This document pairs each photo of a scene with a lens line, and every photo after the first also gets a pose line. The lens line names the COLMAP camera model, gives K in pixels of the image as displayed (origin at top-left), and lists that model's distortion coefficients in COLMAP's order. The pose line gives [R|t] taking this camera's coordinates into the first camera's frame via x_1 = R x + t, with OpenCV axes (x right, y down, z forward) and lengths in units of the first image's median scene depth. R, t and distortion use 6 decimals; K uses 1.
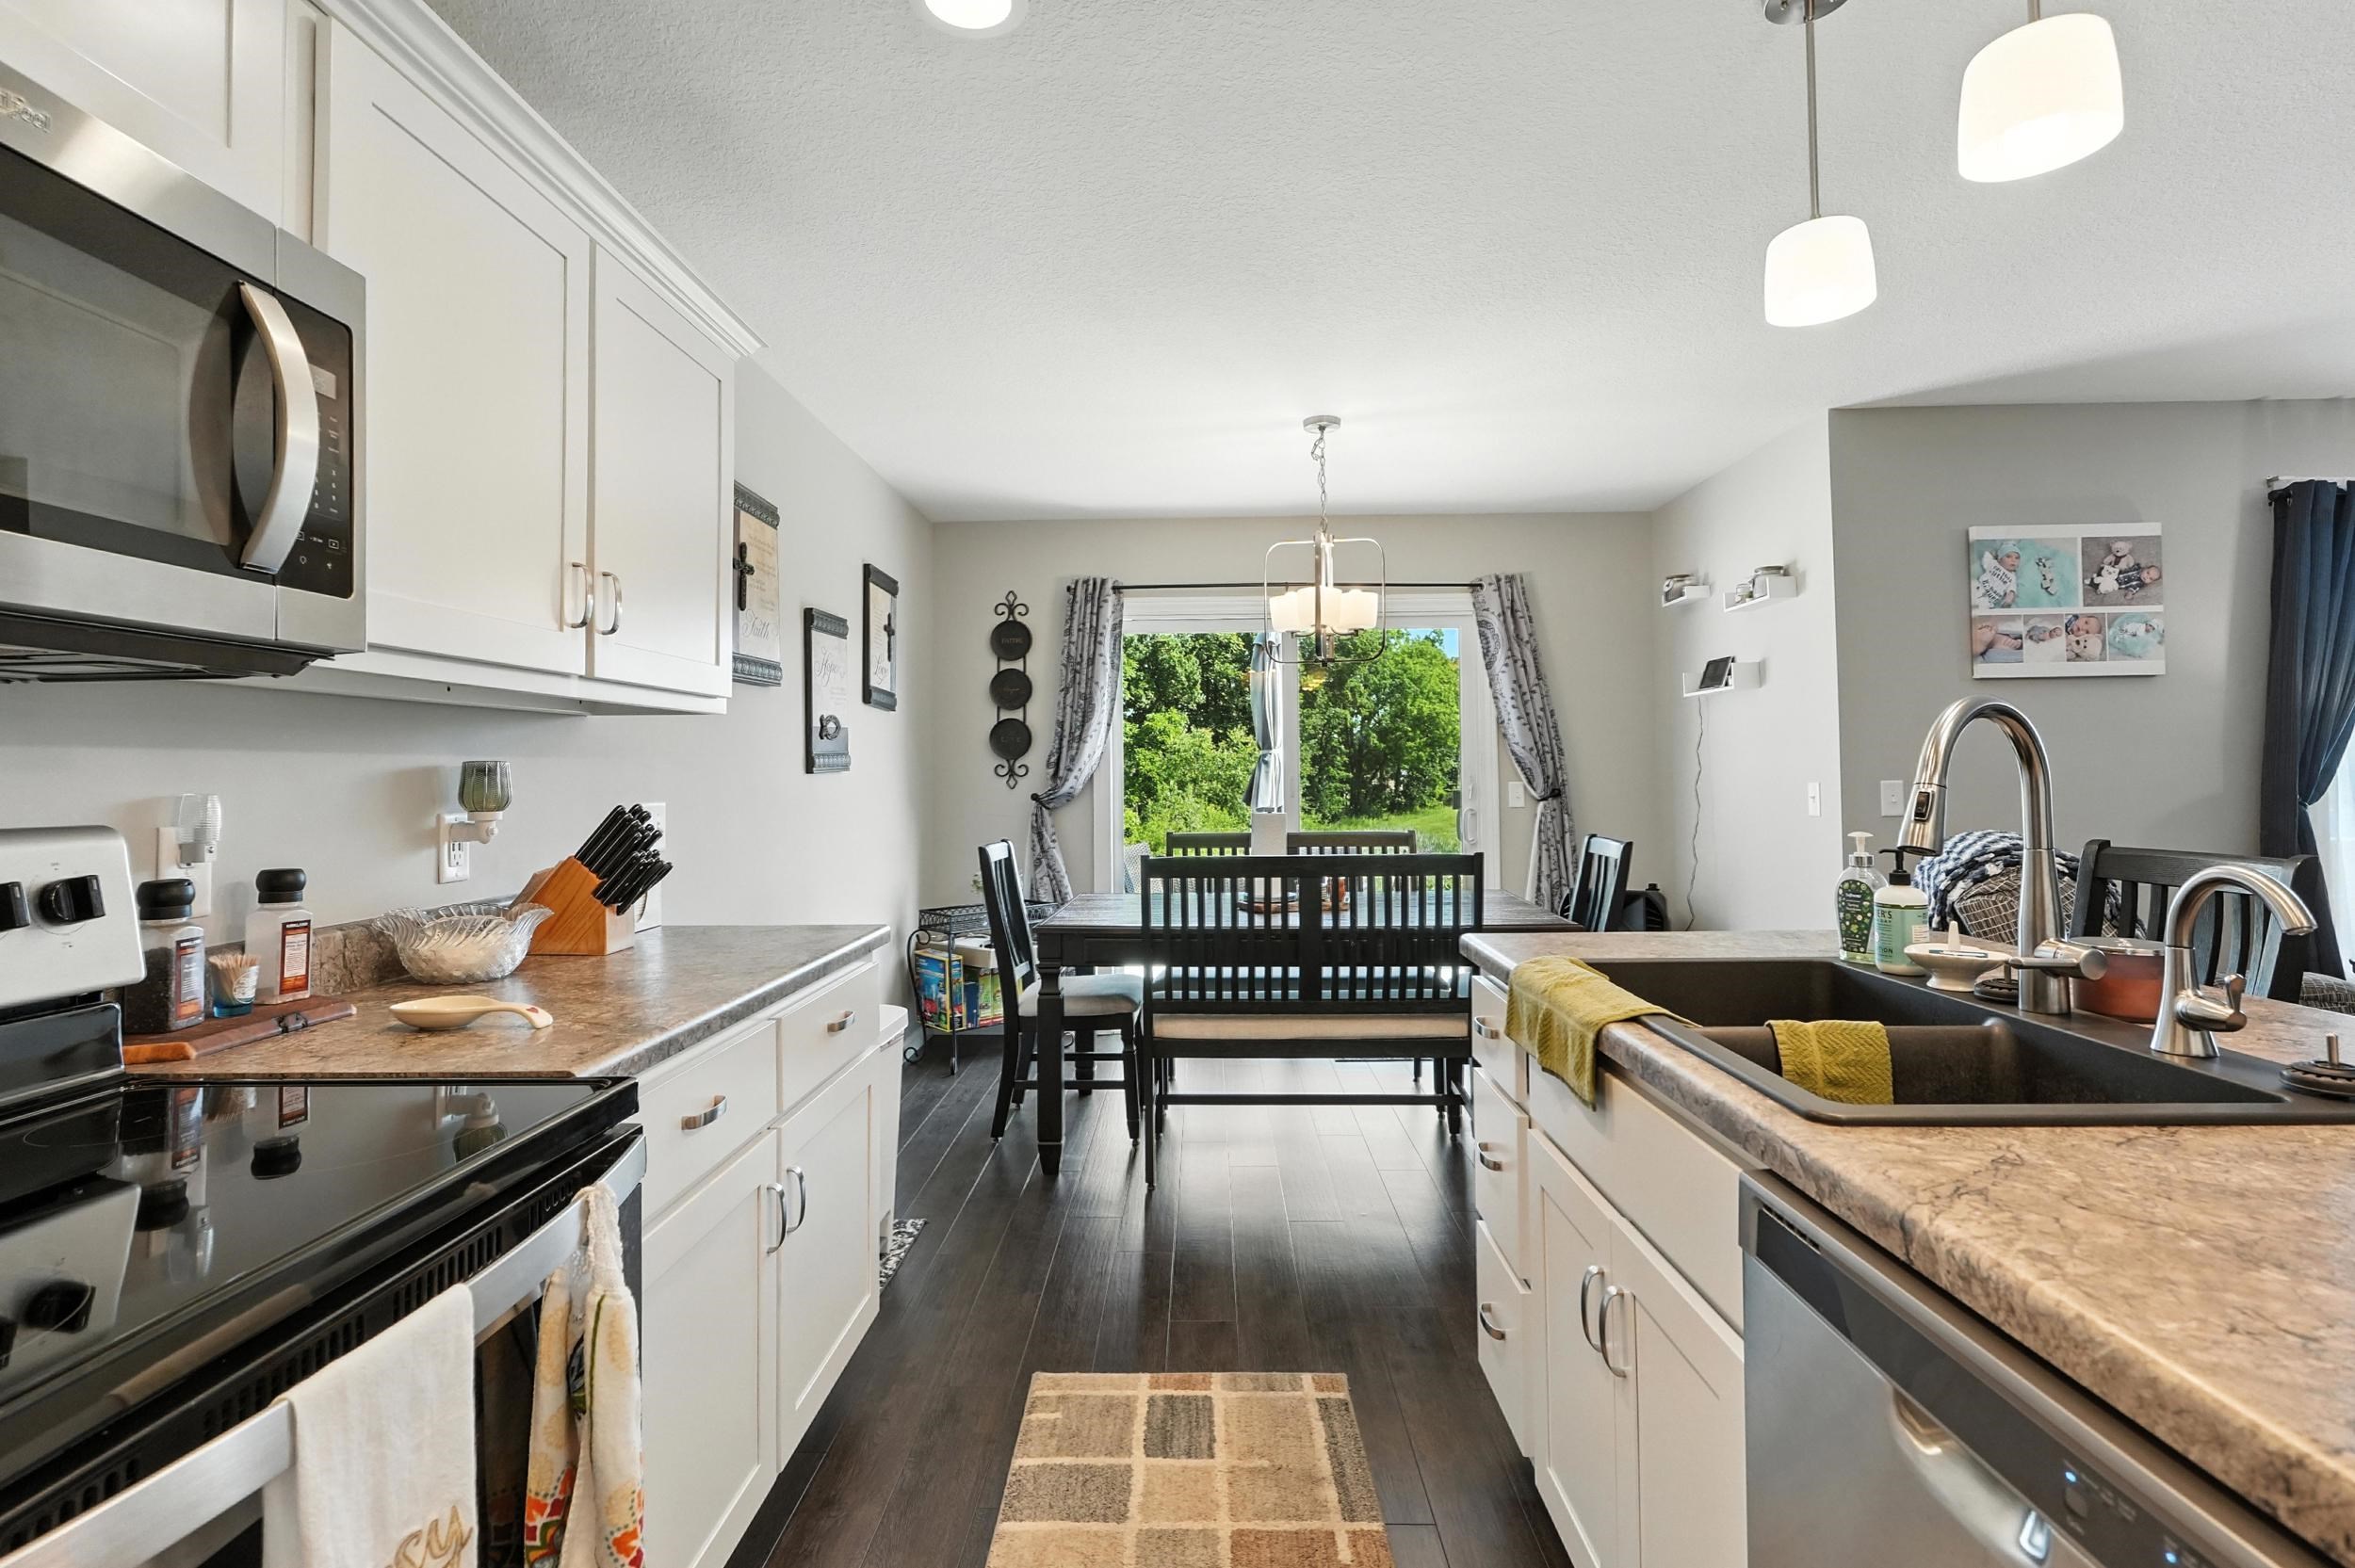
lens RADIAL K [[1117.9, 0, 1179.4], [0, 1117.9, 737.1], [0, 0, 1]] dist [-0.005576, 0.000566]
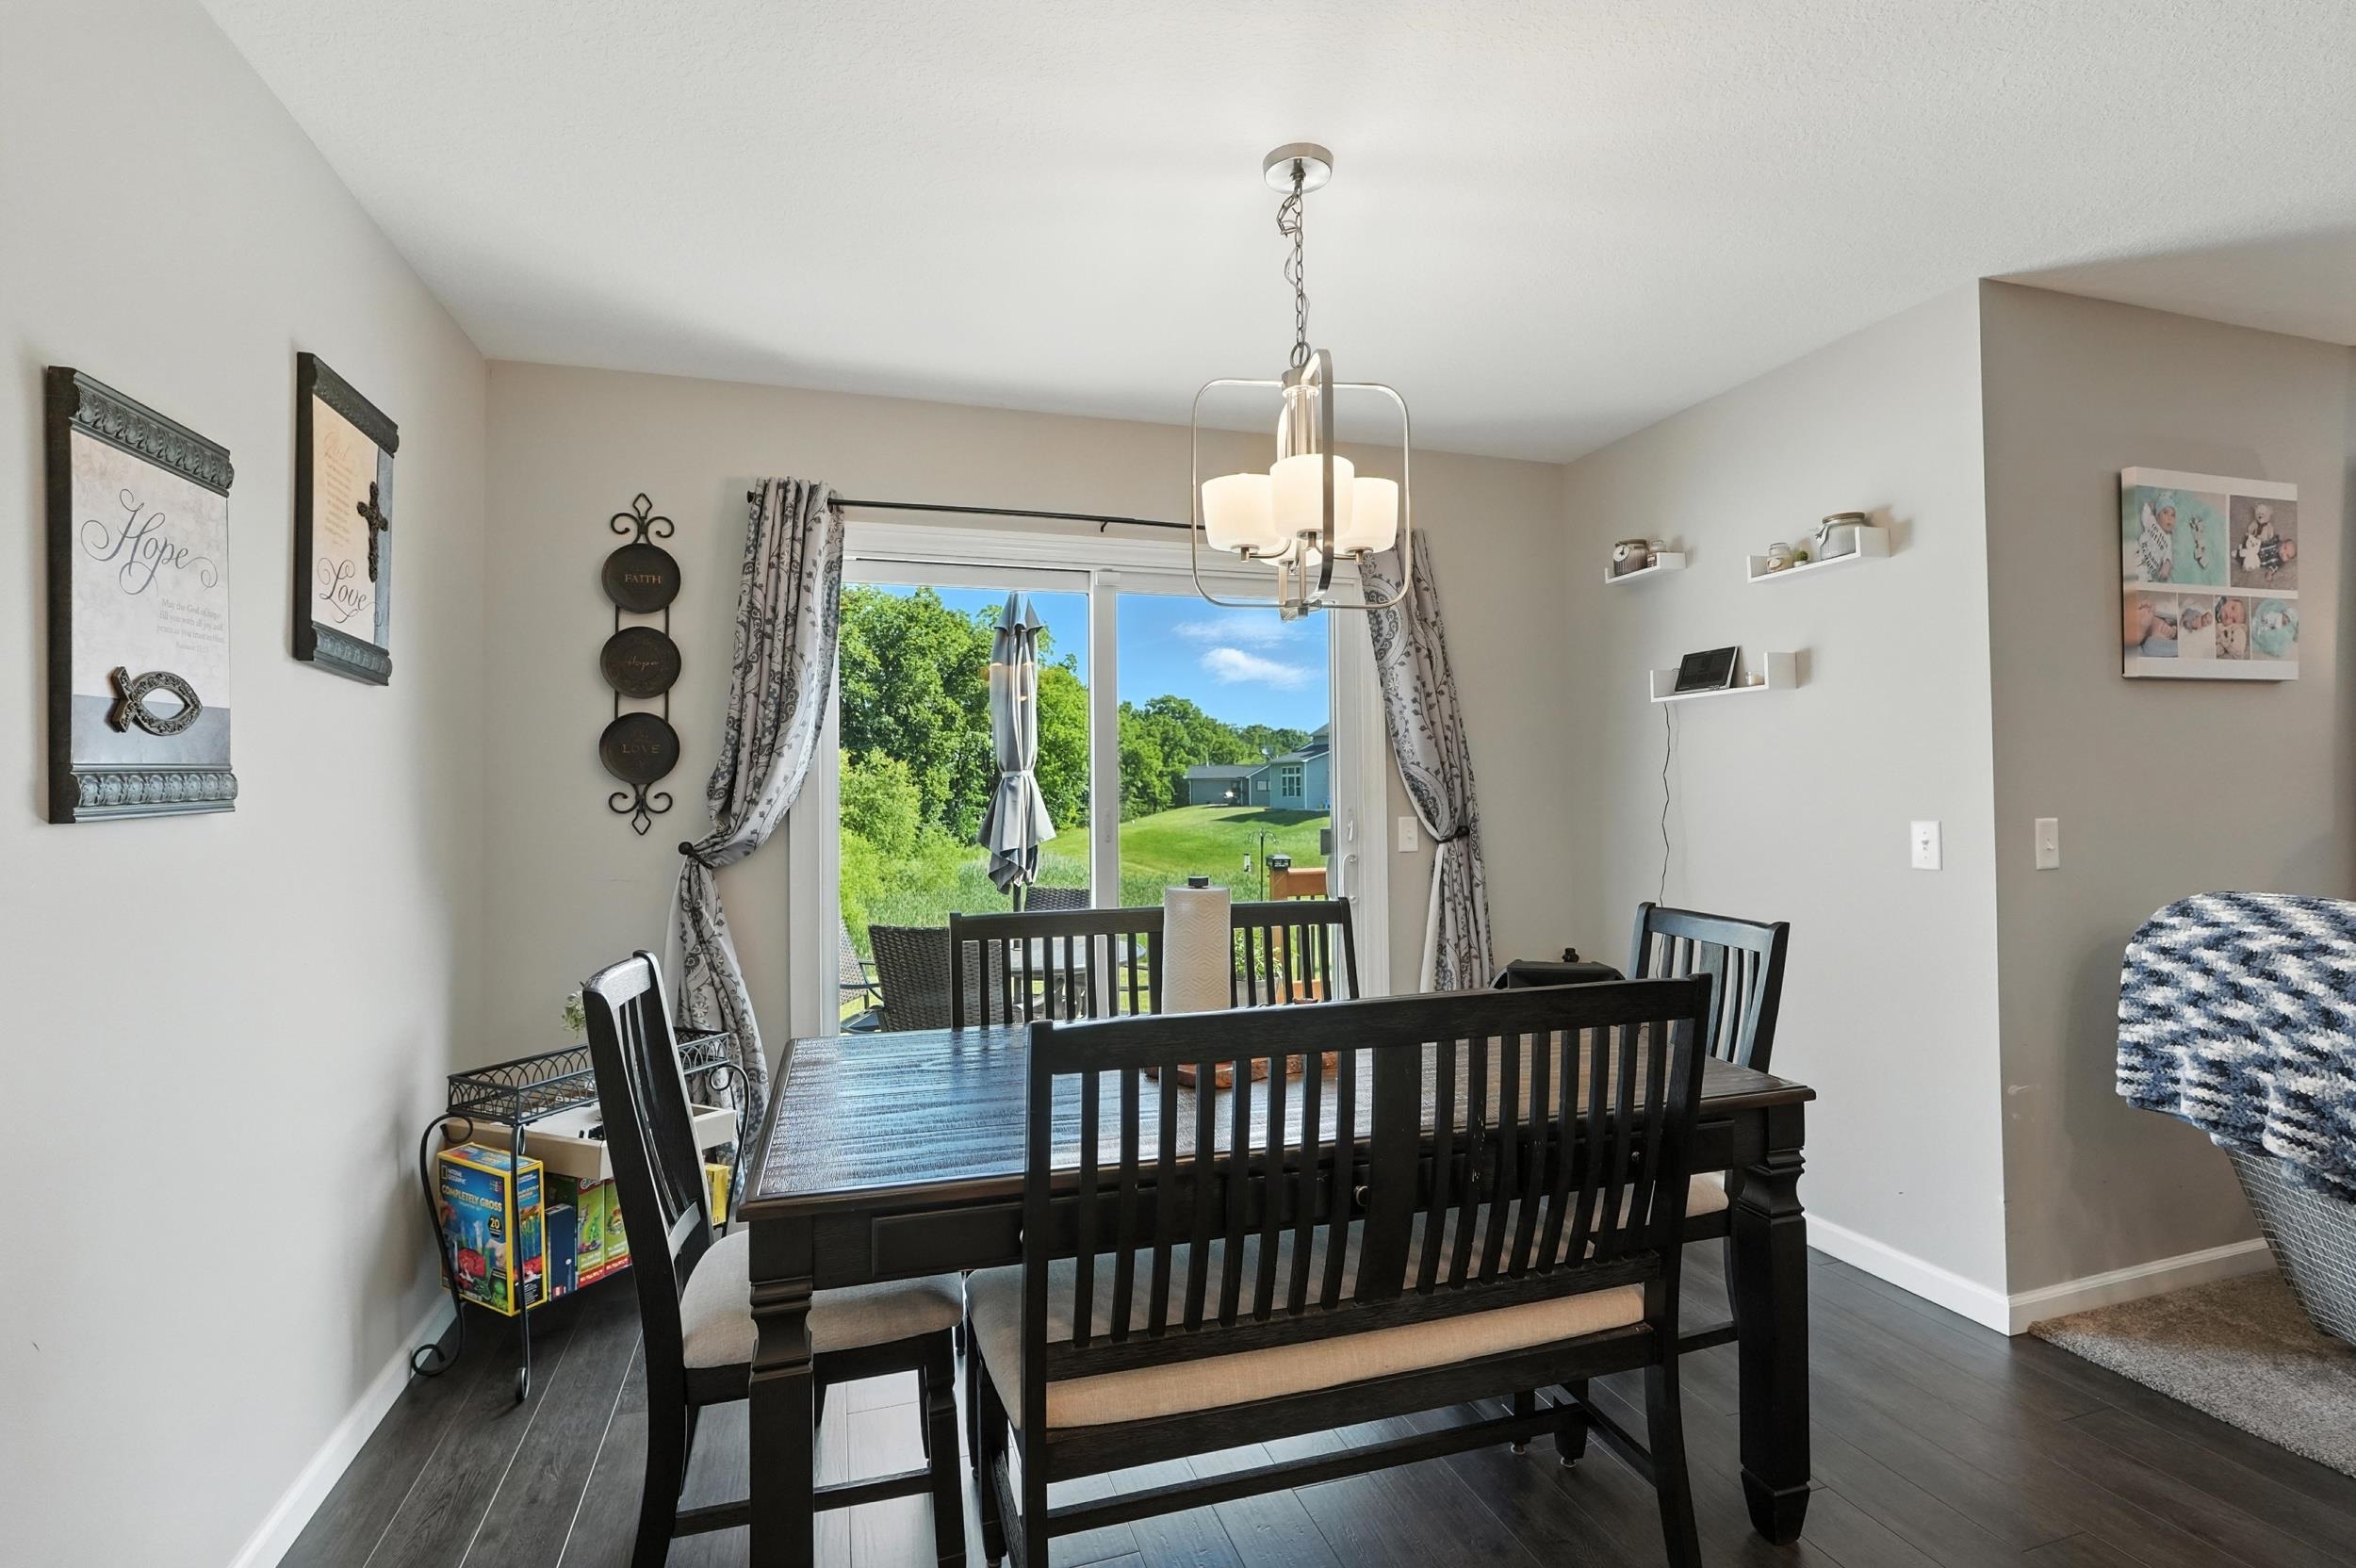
lens RADIAL K [[1090.3, 0, 1181.9], [0, 1090.3, 773.3], [0, 0, 1]] dist [-0.002003, 0.000001]
pose [[0.944656, 0.006095, 0.328006, -0.100968], [-0.009832, 0.999904, 0.009735, 0.009050], [-0.327916, -0.012421, 0.944625, 0.534711]]
